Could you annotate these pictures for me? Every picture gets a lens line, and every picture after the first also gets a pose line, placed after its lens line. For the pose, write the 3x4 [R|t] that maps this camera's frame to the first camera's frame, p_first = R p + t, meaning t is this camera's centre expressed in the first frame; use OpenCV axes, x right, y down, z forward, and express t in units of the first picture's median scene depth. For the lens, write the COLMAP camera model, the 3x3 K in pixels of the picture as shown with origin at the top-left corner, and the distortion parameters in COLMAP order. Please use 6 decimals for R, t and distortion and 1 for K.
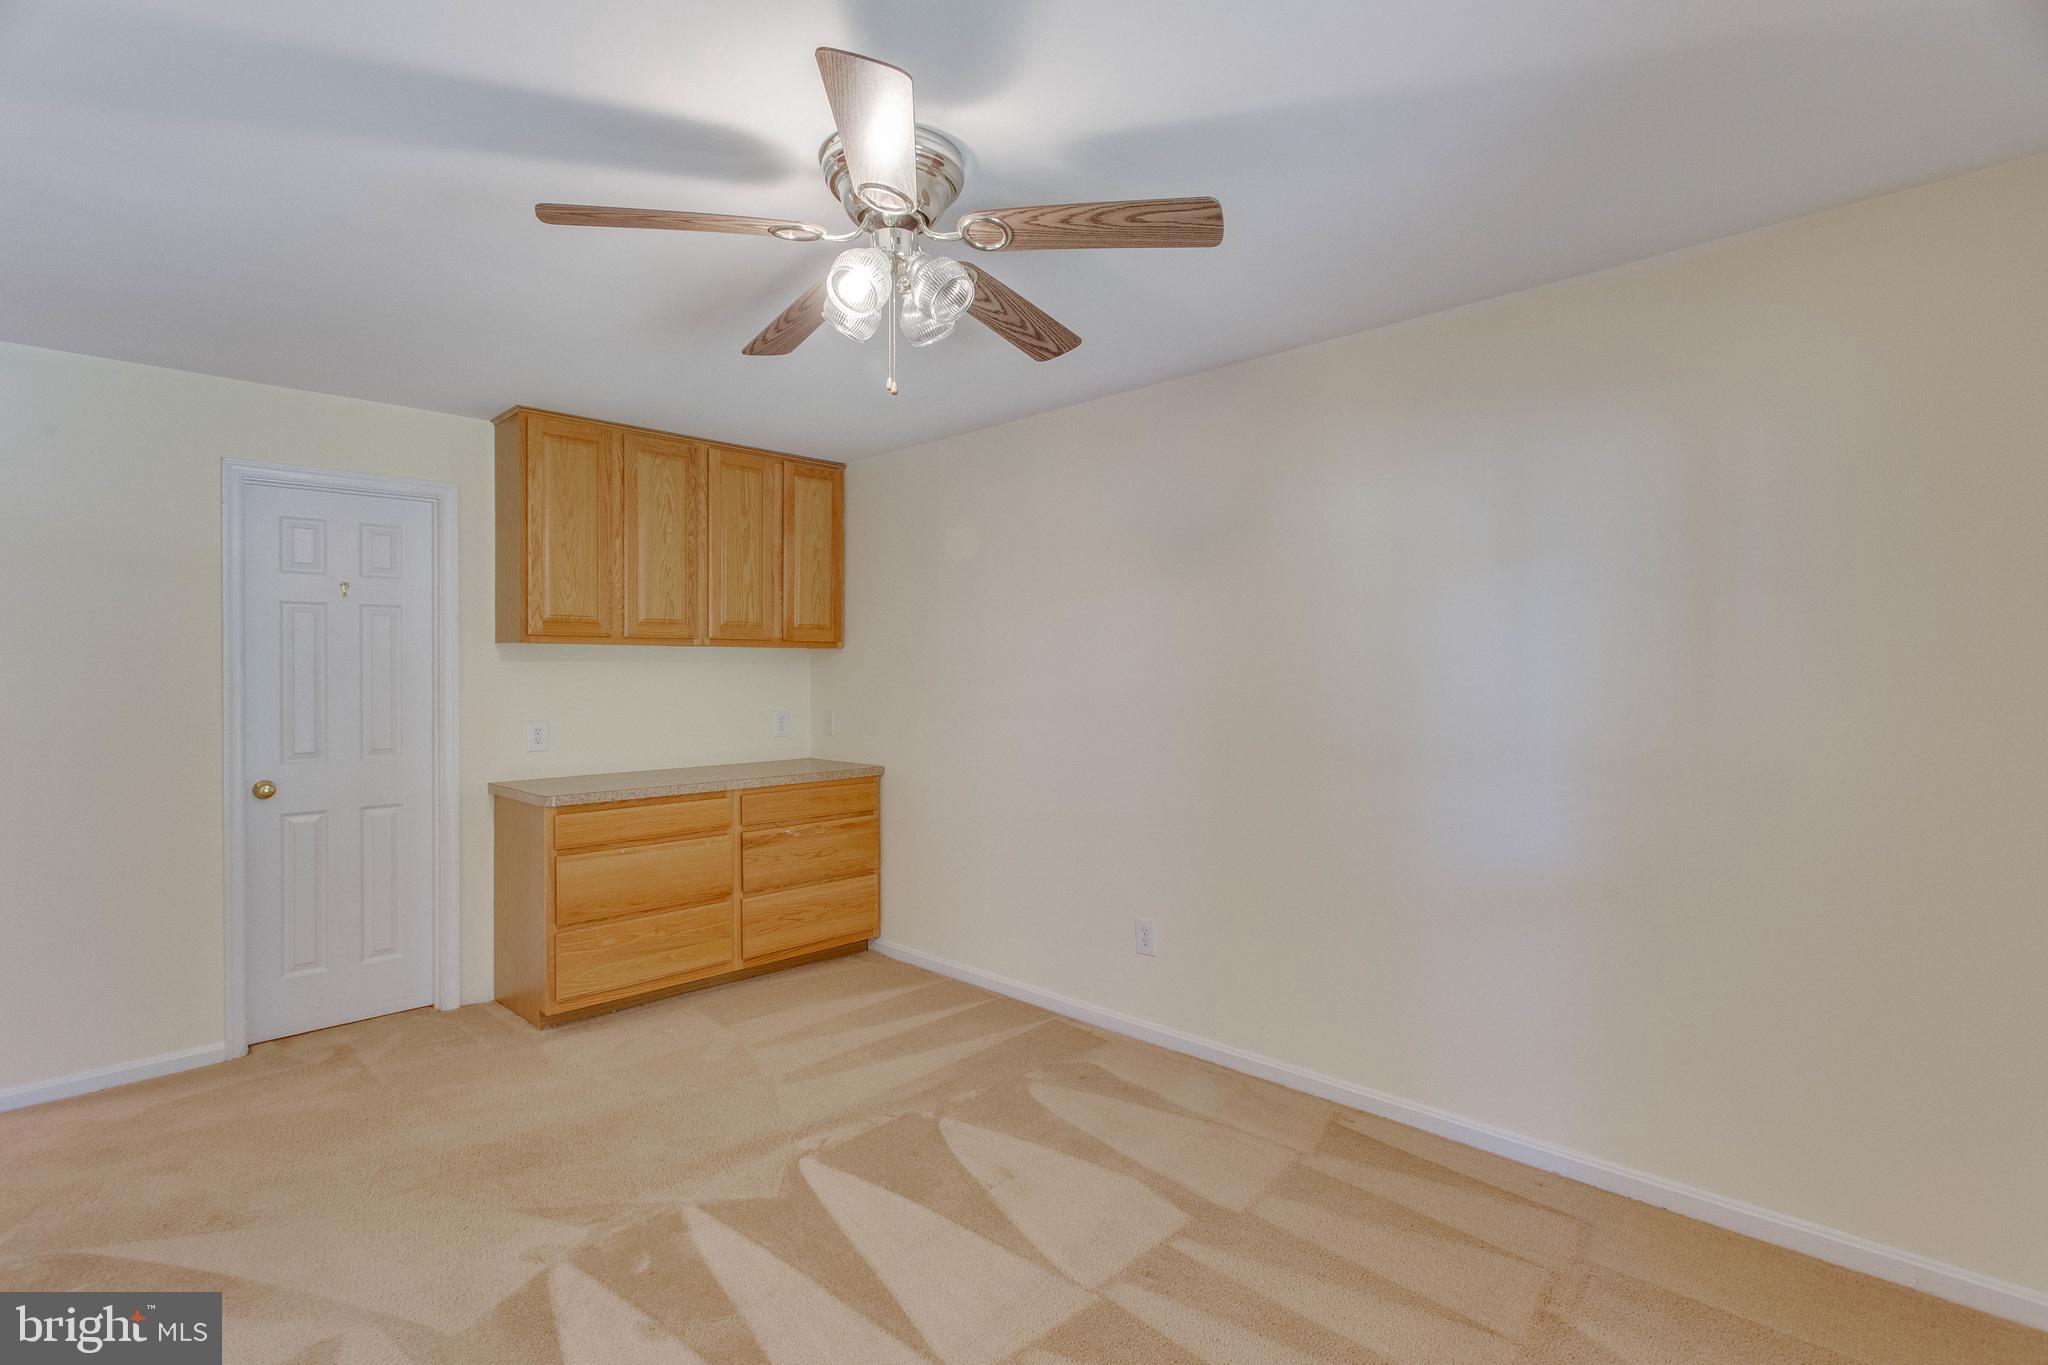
lens RADIAL K [[993.6, 0, 1023.5], [0, 993.6, 686.8], [0, 0, 1]] dist [0.000147, -0.000215]
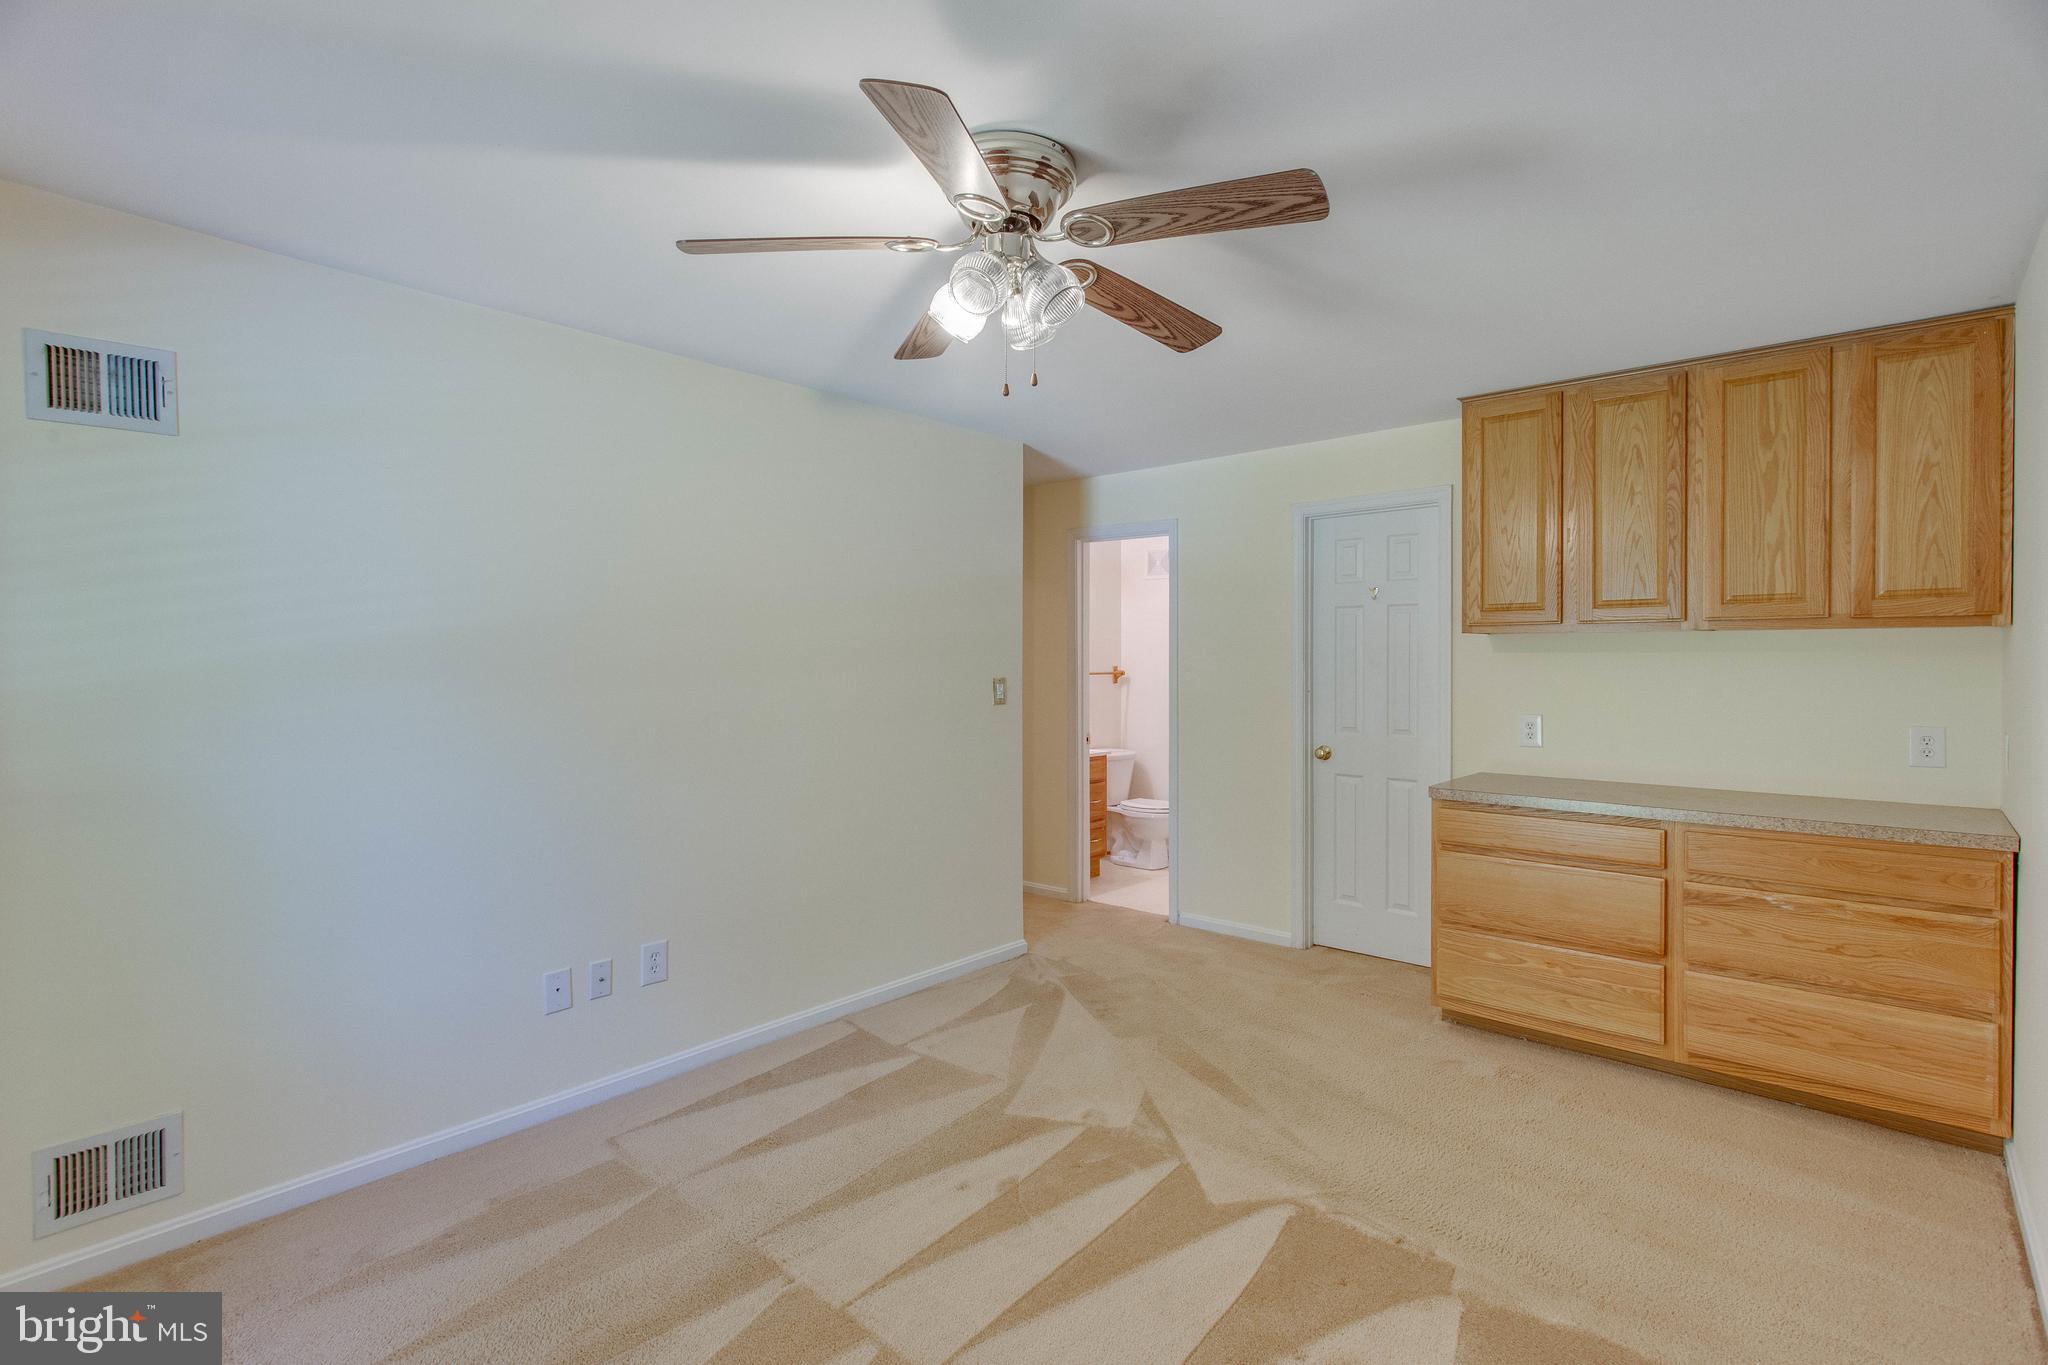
lens RADIAL K [[993.6, 0, 1023.8], [0, 993.6, 667.3], [0, 0, 1]] dist [0.000147, -0.000215]
pose [[0.033624, 0.011208, -0.999372, 0.429899], [-0.015480, 0.999823, 0.010693, -0.012912], [0.999315, 0.015111, 0.033792, 0.464481]]
